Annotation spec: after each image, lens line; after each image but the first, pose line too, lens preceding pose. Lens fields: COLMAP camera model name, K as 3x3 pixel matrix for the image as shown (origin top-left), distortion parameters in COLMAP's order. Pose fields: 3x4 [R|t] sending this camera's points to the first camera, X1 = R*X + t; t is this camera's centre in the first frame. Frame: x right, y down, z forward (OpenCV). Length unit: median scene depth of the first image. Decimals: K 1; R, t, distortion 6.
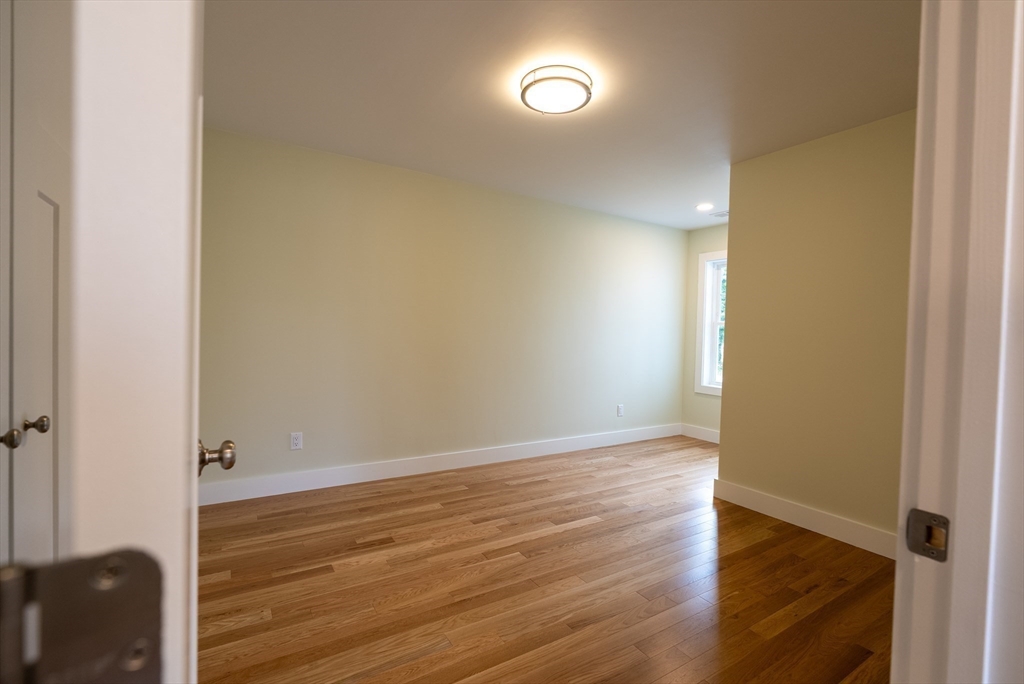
lens RADIAL K [[455.4, 0, 507.8], [0, 455.4, 340.8], [0, 0, 1]] dist [-0.009914, 0.000324]
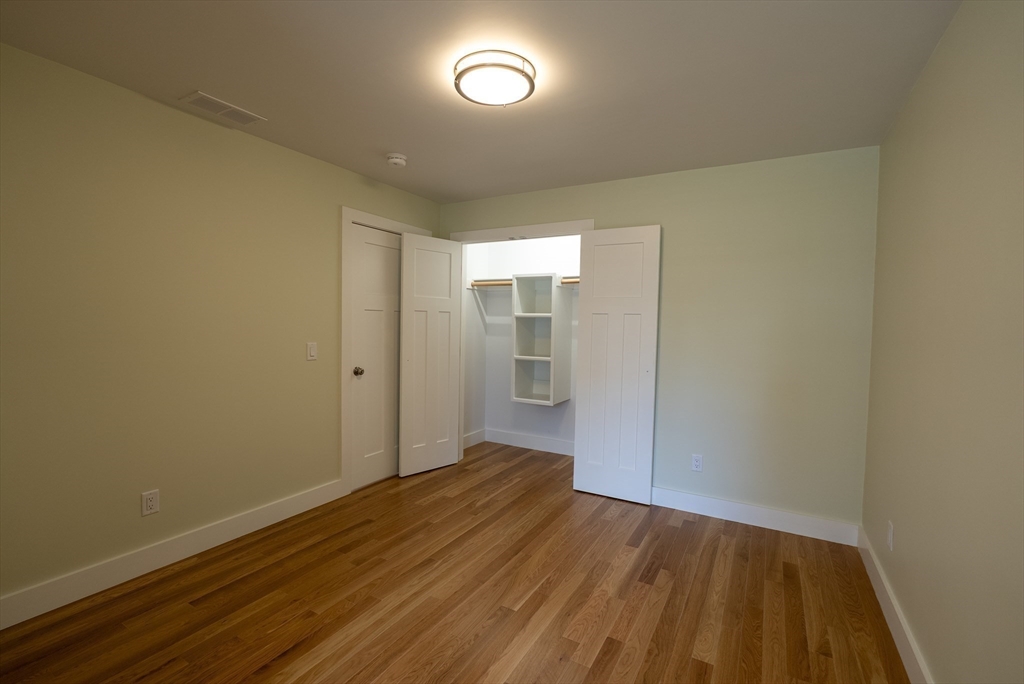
lens RADIAL K [[455.4, 0, 512.0], [0, 455.4, 340.9], [0, 0, 1]] dist [-0.009914, 0.000324]
pose [[-0.875023, -0.024418, -0.483464, 0.421777], [-0.053057, 0.997548, 0.045645, -0.077746], [0.481164, 0.065592, -0.874173, 1.572780]]
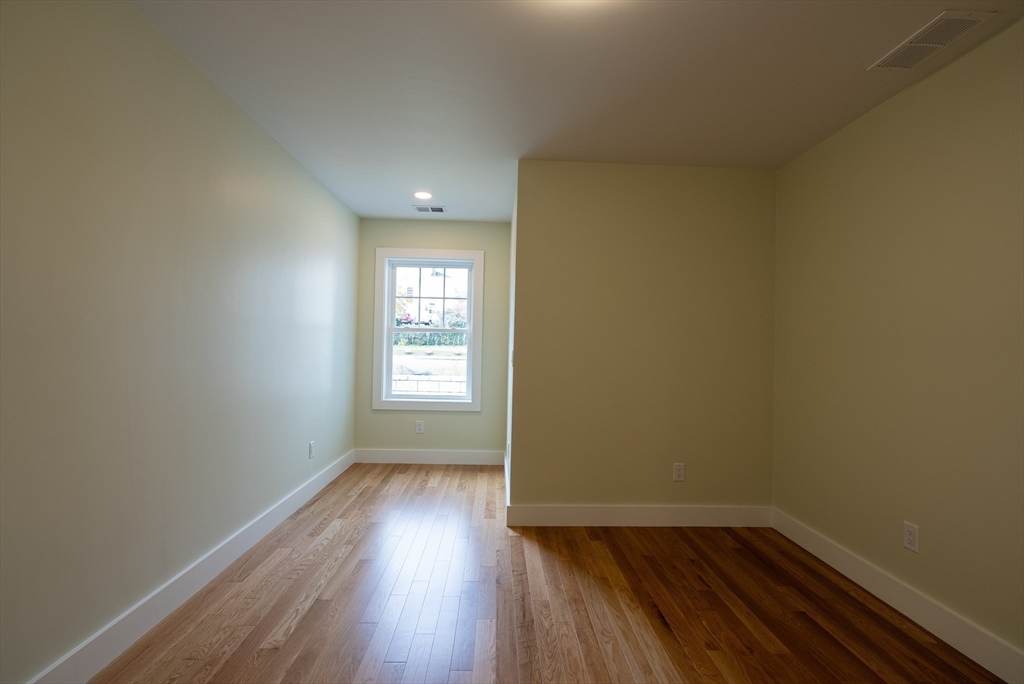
lens RADIAL K [[455.4, 0, 511.8], [0, 455.4, 341.9], [0, 0, 1]] dist [-0.009914, 0.000324]
pose [[0.491380, -0.006010, 0.870924, -0.396211], [0.009977, 0.999949, 0.001271, -0.023829], [-0.870888, 0.008064, 0.491415, 0.692464]]
